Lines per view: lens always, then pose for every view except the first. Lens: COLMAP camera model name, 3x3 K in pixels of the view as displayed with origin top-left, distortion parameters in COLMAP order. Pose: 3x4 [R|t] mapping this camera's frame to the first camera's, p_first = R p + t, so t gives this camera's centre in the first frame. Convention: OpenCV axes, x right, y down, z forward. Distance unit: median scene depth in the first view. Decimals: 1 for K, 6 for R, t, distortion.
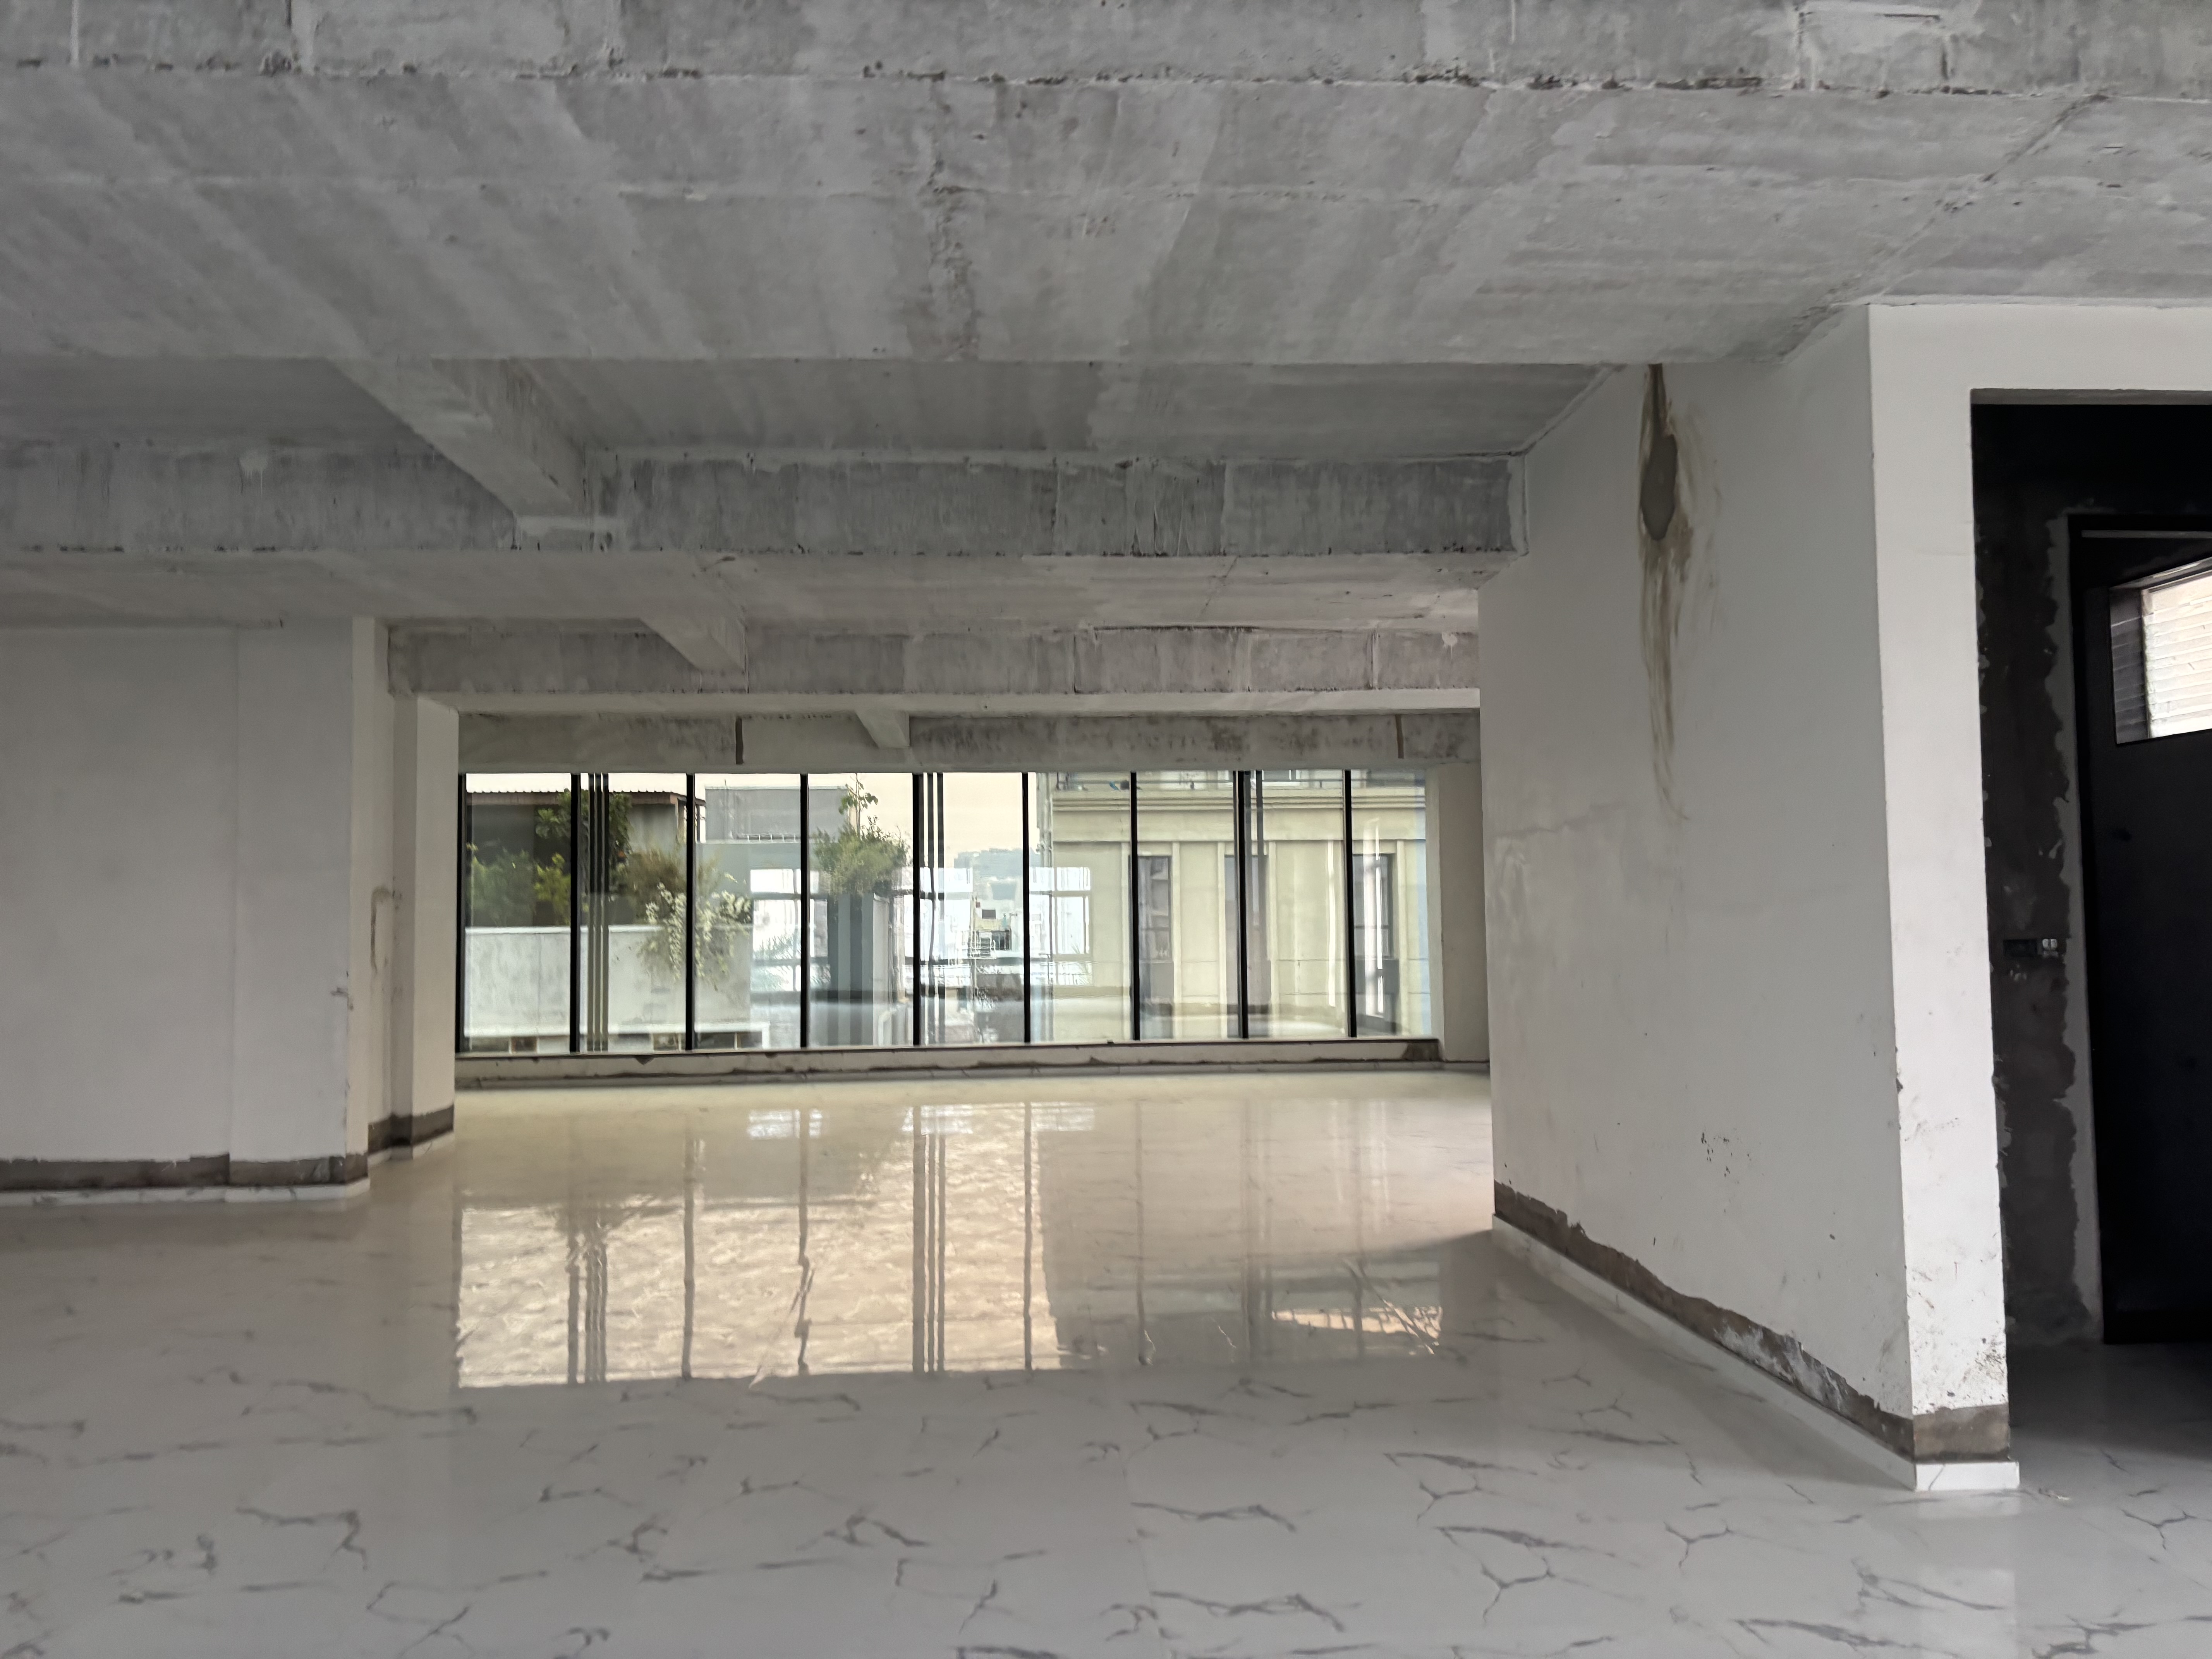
lens RADIAL K [[1656.0, 0, 1125.9], [0, 1656.0, 828.2], [0, 0, 1]] dist [0.065138, -0.067687]
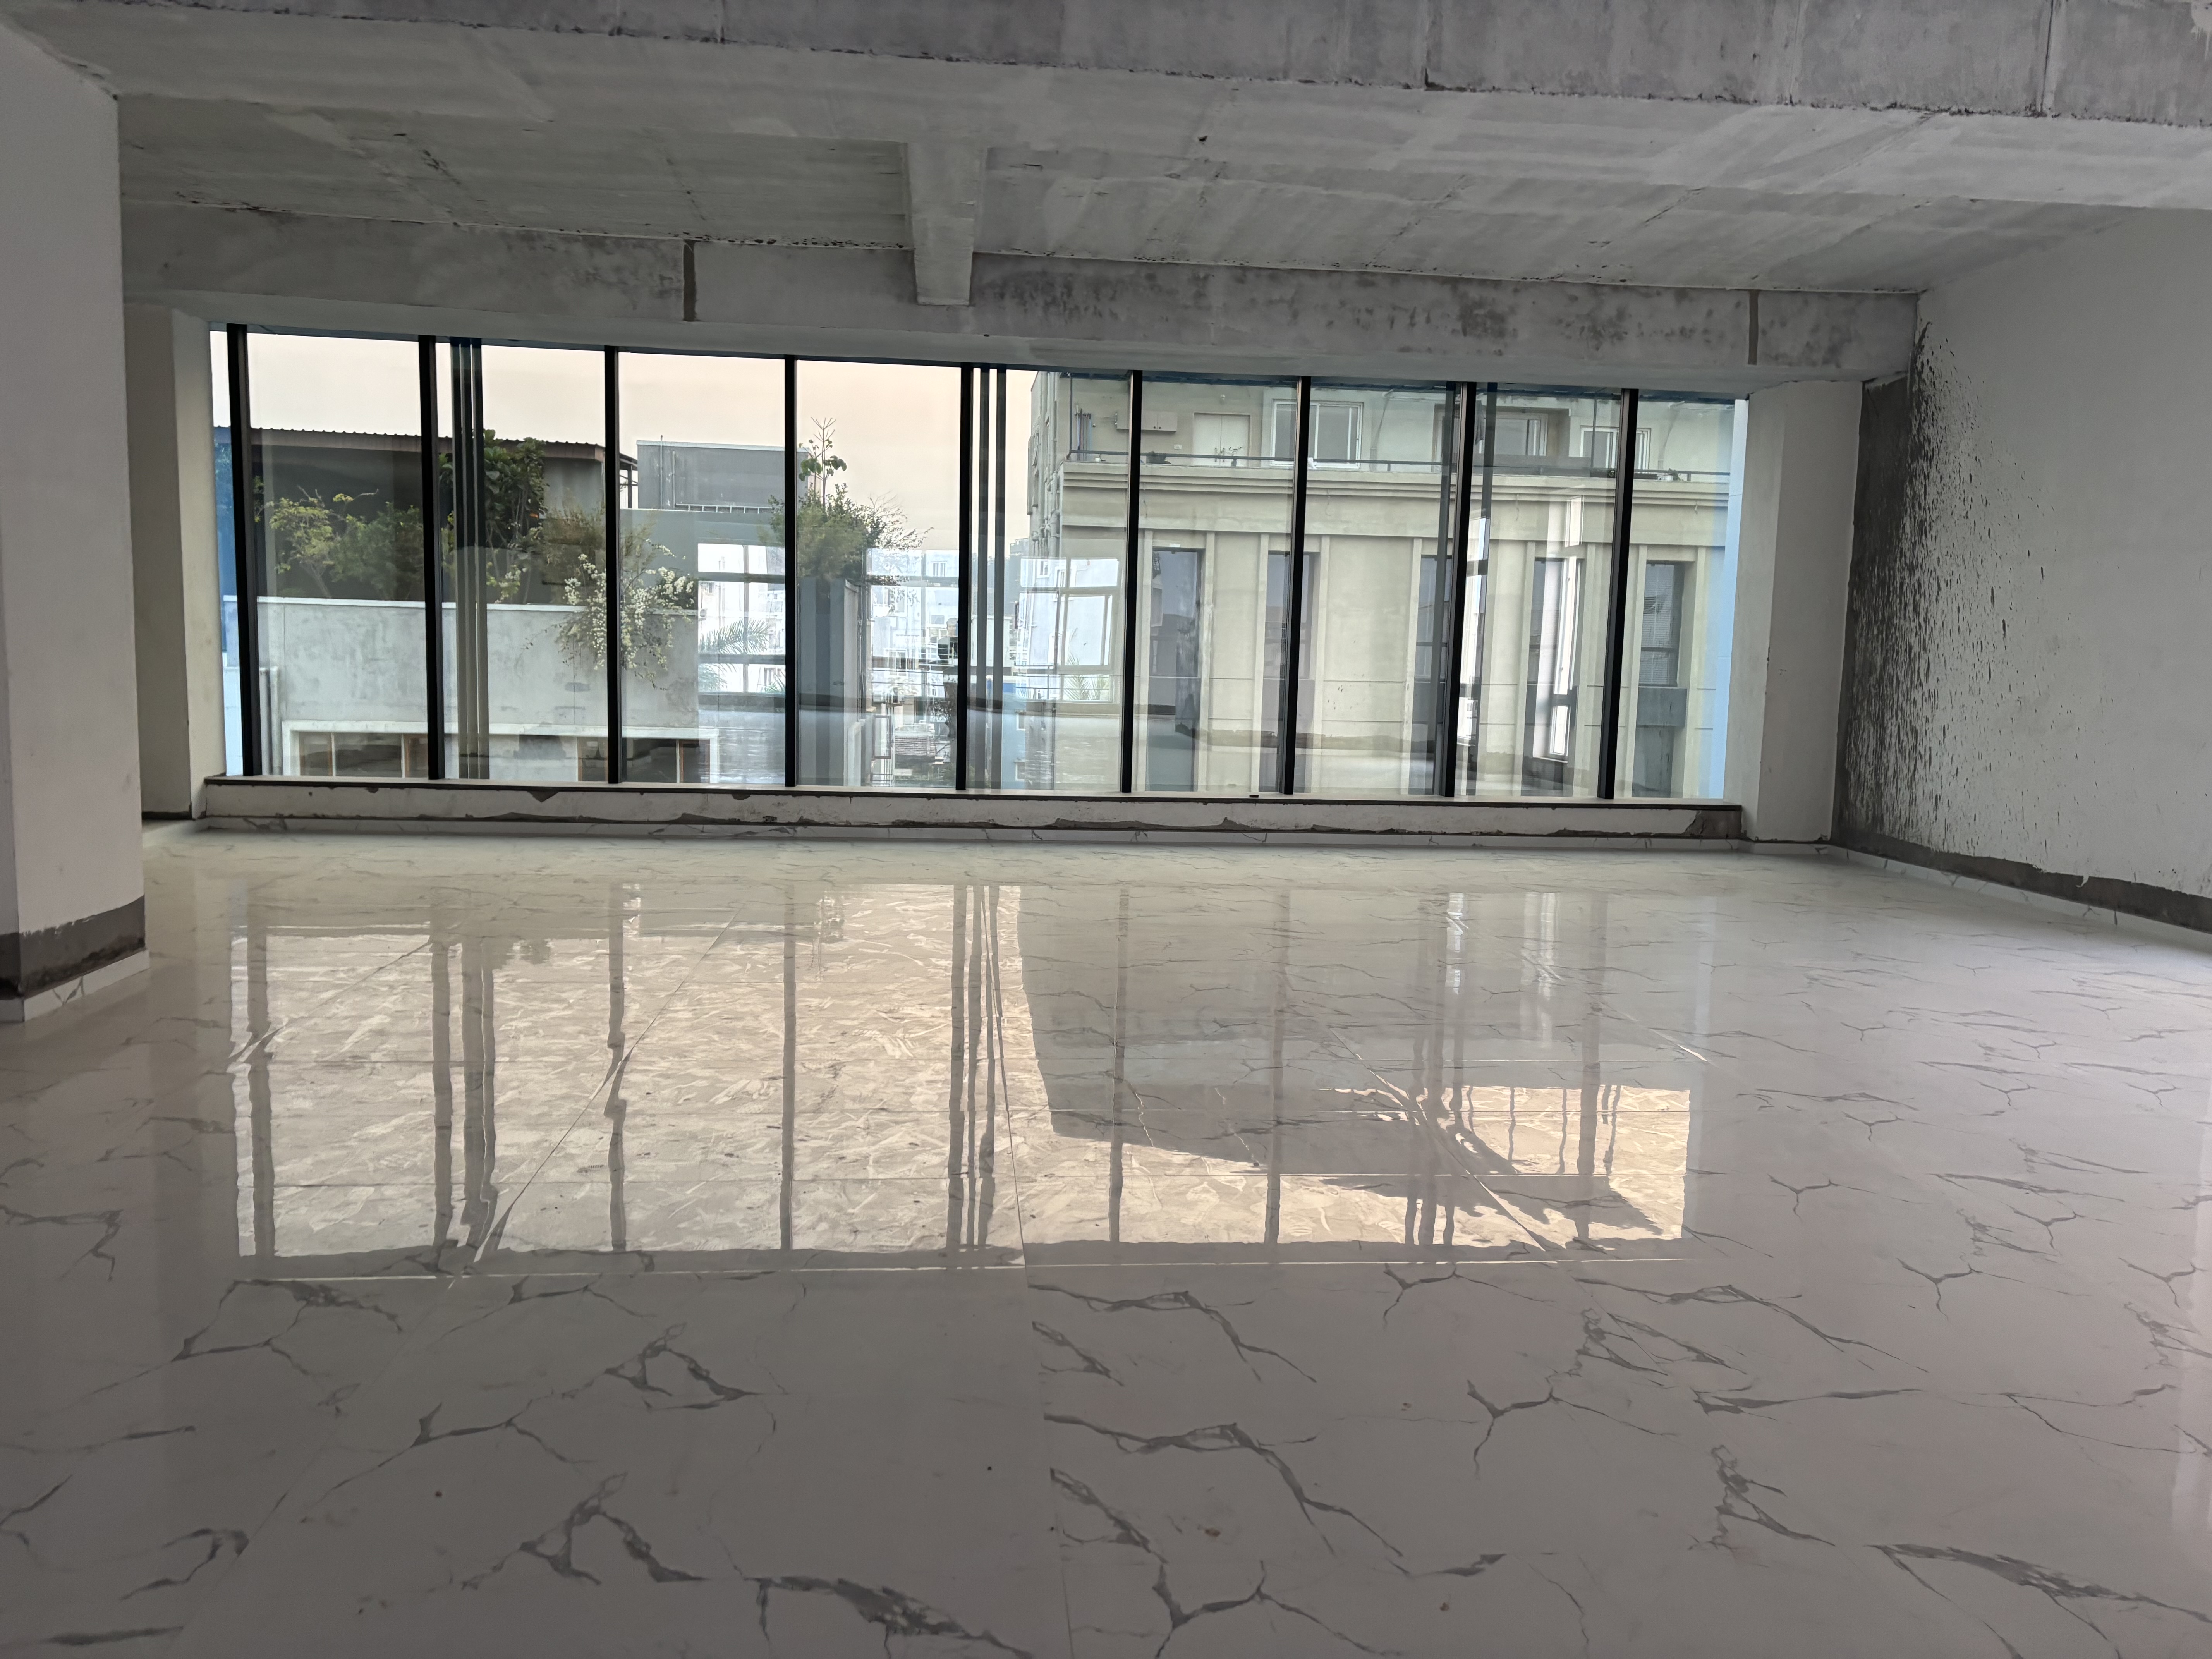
lens RADIAL K [[1656.0, 0, 1082.1], [0, 1656.0, 843.8], [0, 0, 1]] dist [0.065138, -0.067687]
pose [[0.999117, 0.038959, 0.015749, -0.087717], [-0.041162, 0.982764, 0.180226, 0.031783], [-0.008456, -0.180715, 0.983499, 0.349012]]
